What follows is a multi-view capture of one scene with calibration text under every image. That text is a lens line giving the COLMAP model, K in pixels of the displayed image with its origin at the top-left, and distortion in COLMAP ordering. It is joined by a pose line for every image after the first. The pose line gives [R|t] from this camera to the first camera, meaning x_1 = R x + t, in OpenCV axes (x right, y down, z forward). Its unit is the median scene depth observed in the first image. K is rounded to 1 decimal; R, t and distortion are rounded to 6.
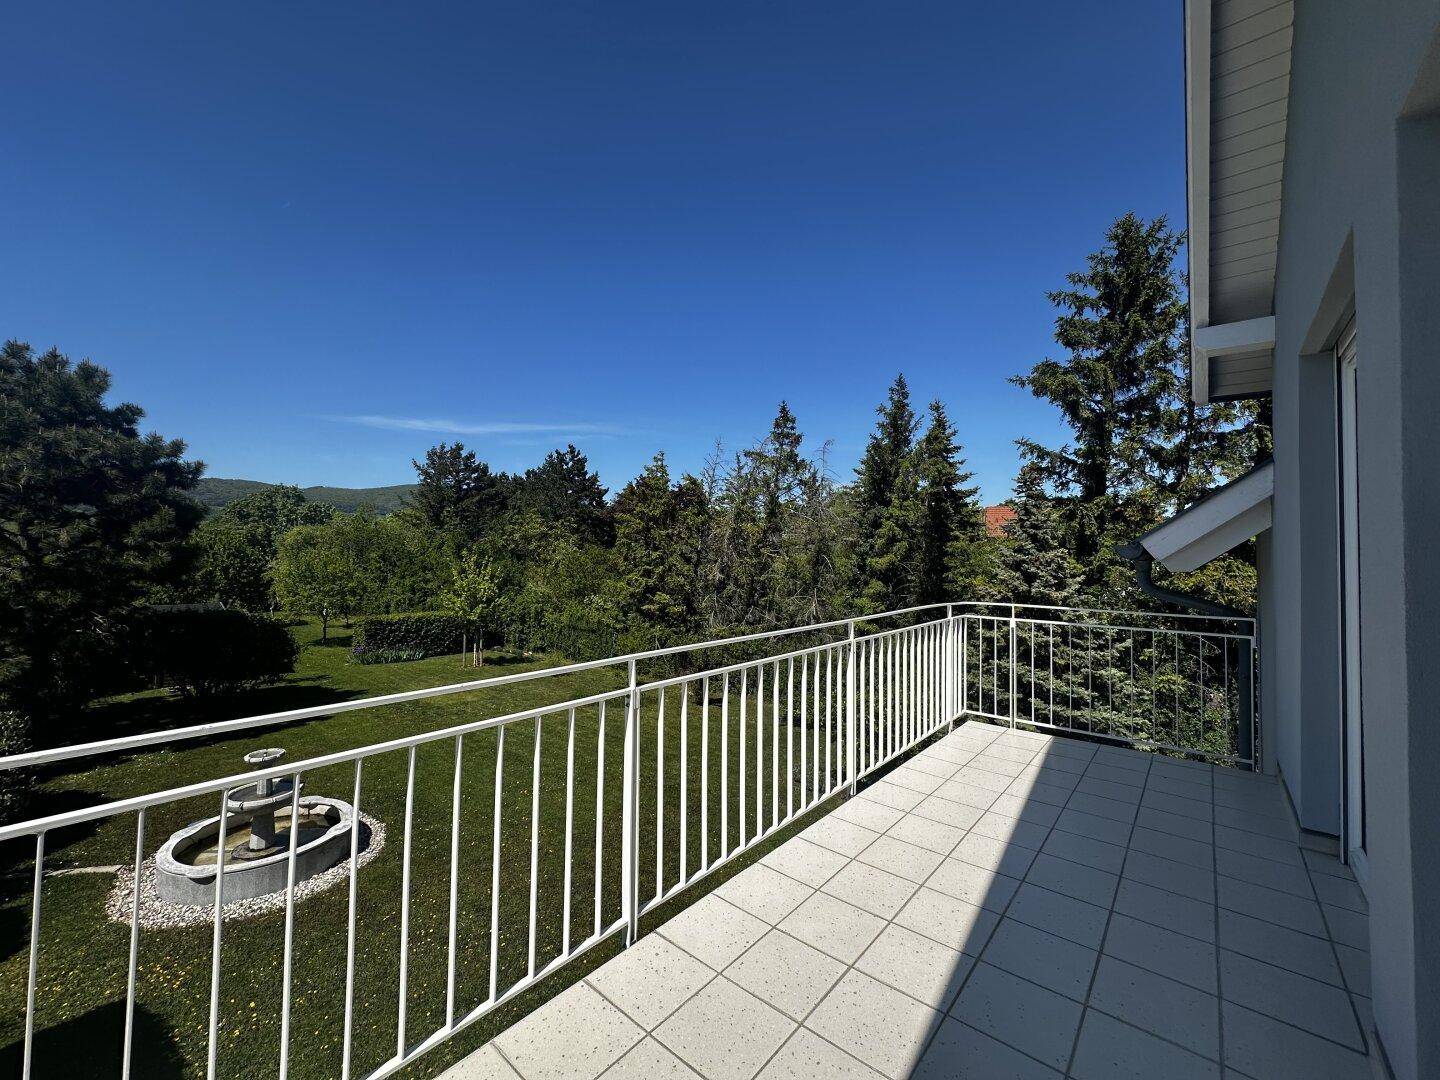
lens RADIAL K [[572.9, 0, 719.4], [0, 572.9, 533.5], [0, 0, 1]] dist [-0.002935, -0.000123]
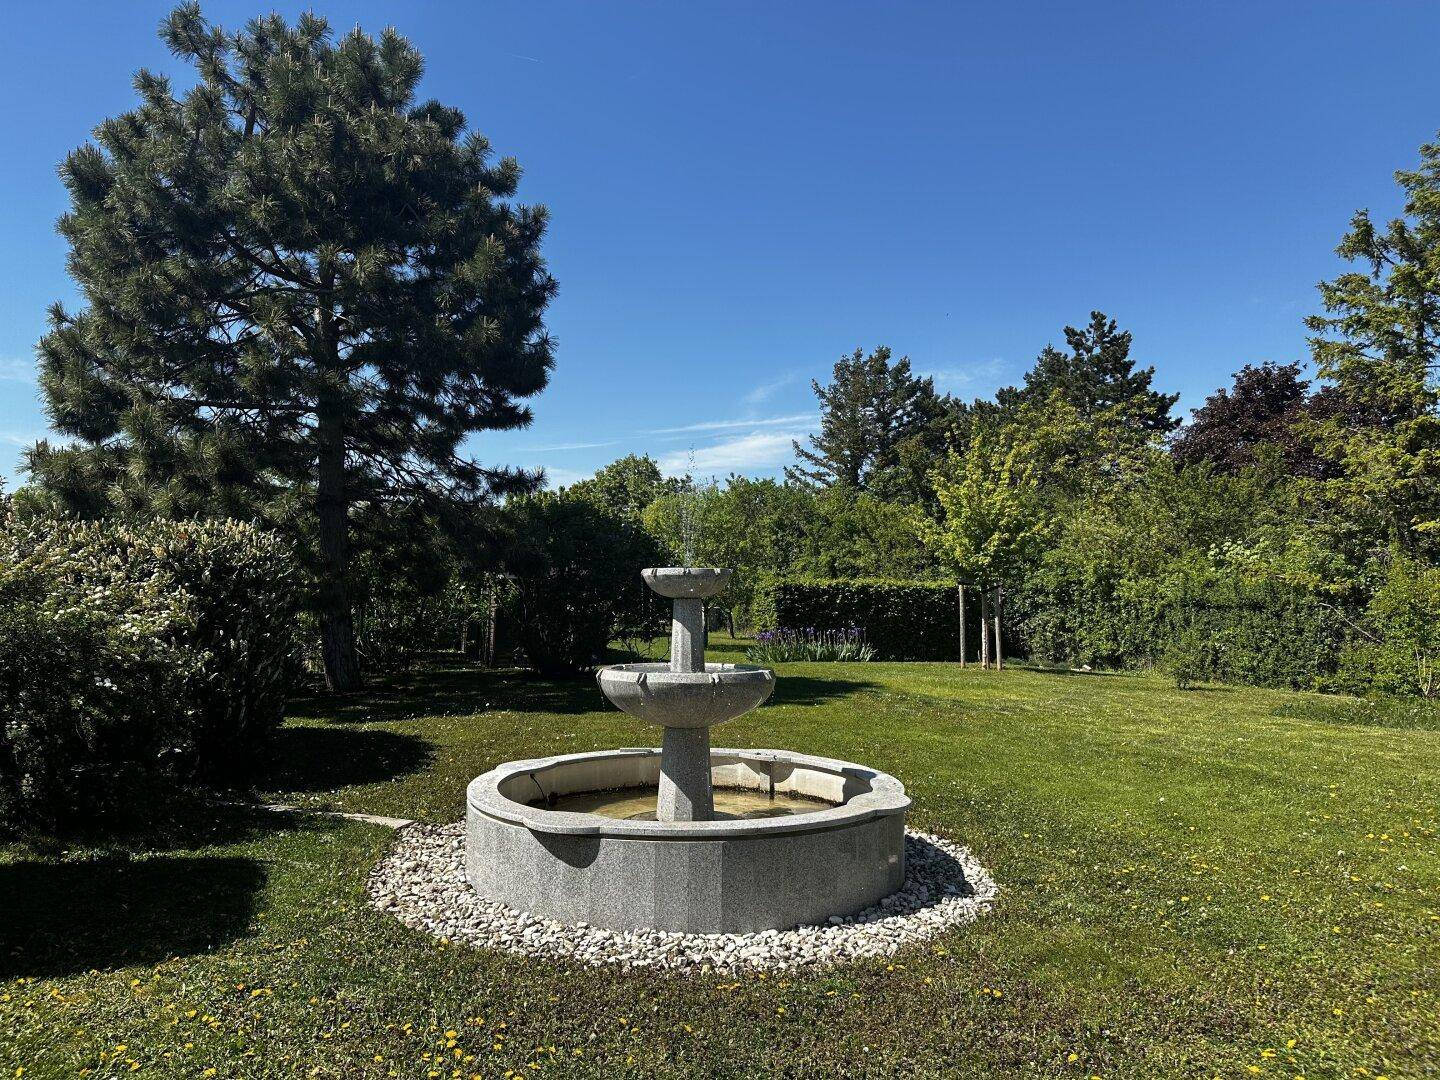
lens RADIAL K [[1005.5, 0, 712.3], [0, 1005.5, 524.9], [0, 0, 1]] dist [0.055036, -0.093575]
pose [[0.842499, -0.045886, -0.536740, -0.154452], [0.022551, 0.998496, -0.049963, 0.138743], [0.538225, 0.029990, 0.842267, 0.165892]]
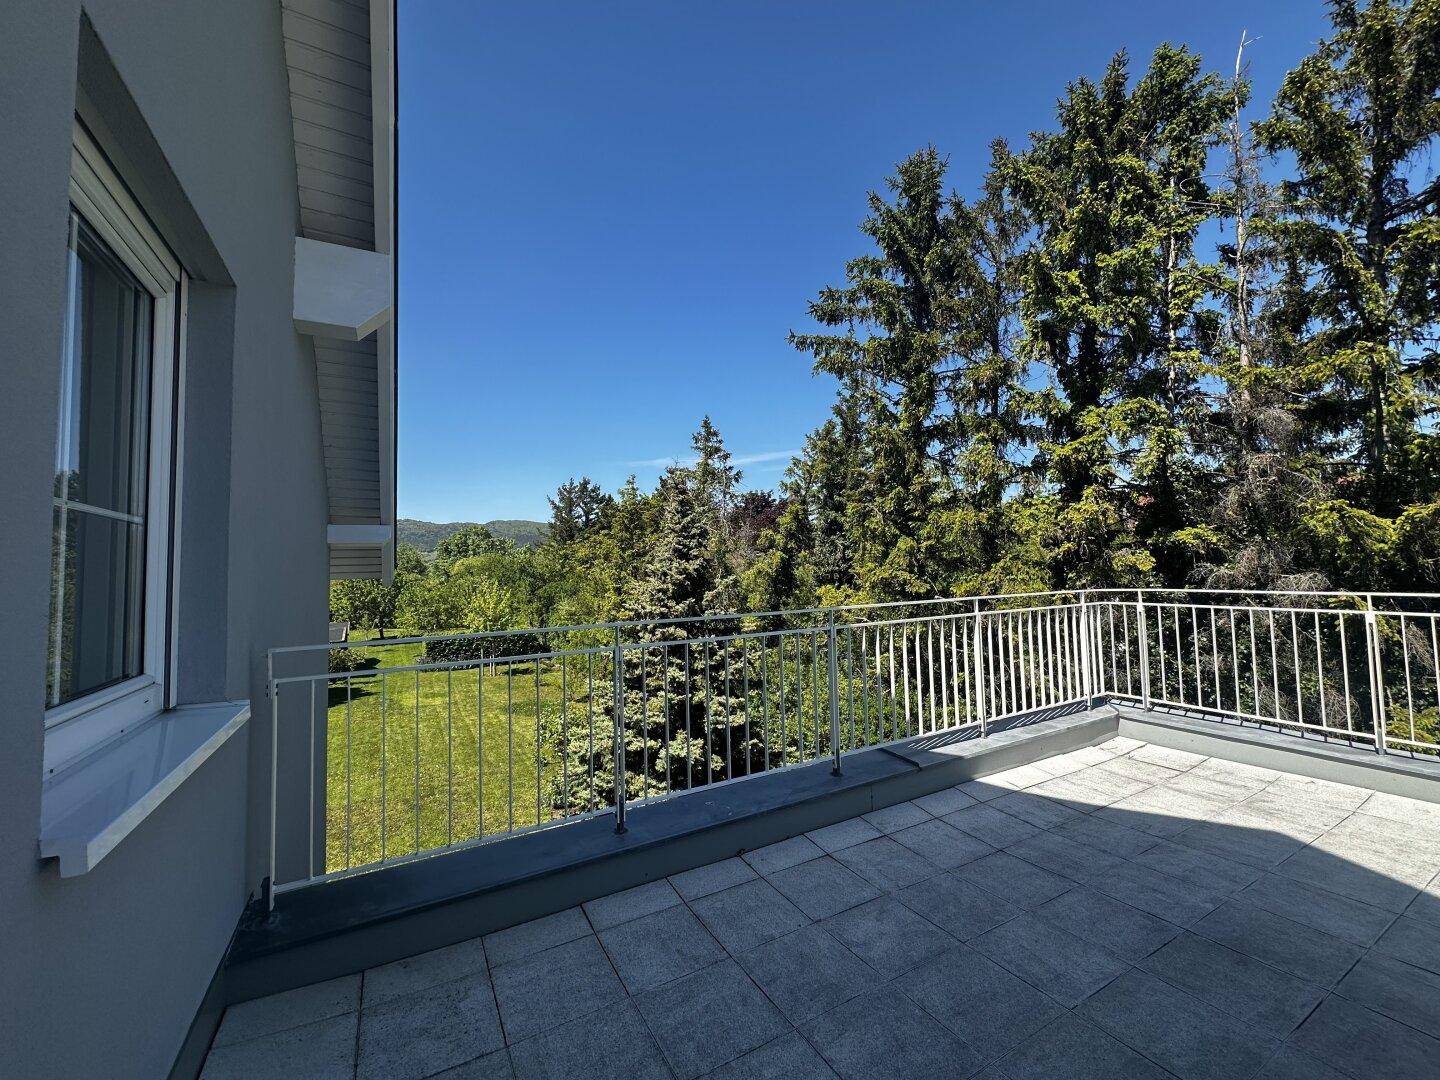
lens RADIAL K [[572.9, 0, 719.4], [0, 572.9, 533.5], [0, 0, 1]] dist [-0.002935, -0.000123]
pose [[0.934905, -0.061834, -0.349470, 0.398837], [0.053752, 0.998016, -0.032787, 0.006699], [0.350804, 0.011868, 0.936374, 0.066797]]
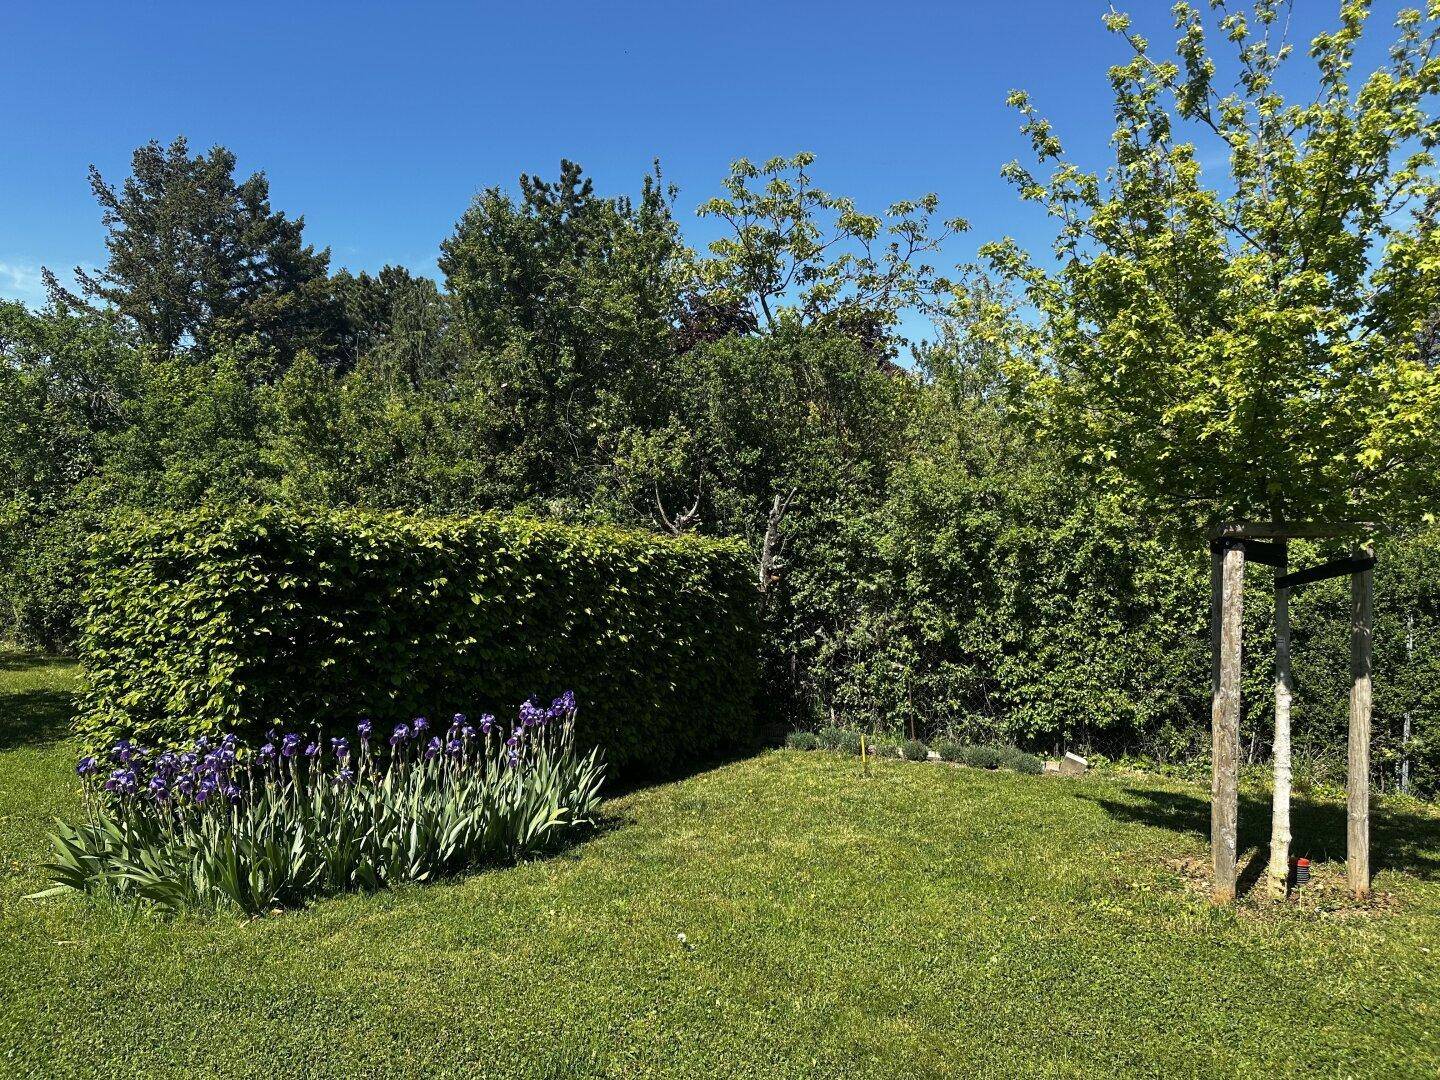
lens RADIAL K [[1046.1, 0, 724.4], [0, 1046.1, 501.5], [0, 0, 1]] dist [0.003407, -0.003039]
pose [[0.989824, 0.013882, 0.141620, -0.533089], [-0.010045, 0.999564, -0.027775, 0.148161], [-0.141944, 0.026070, 0.989531, 0.748113]]
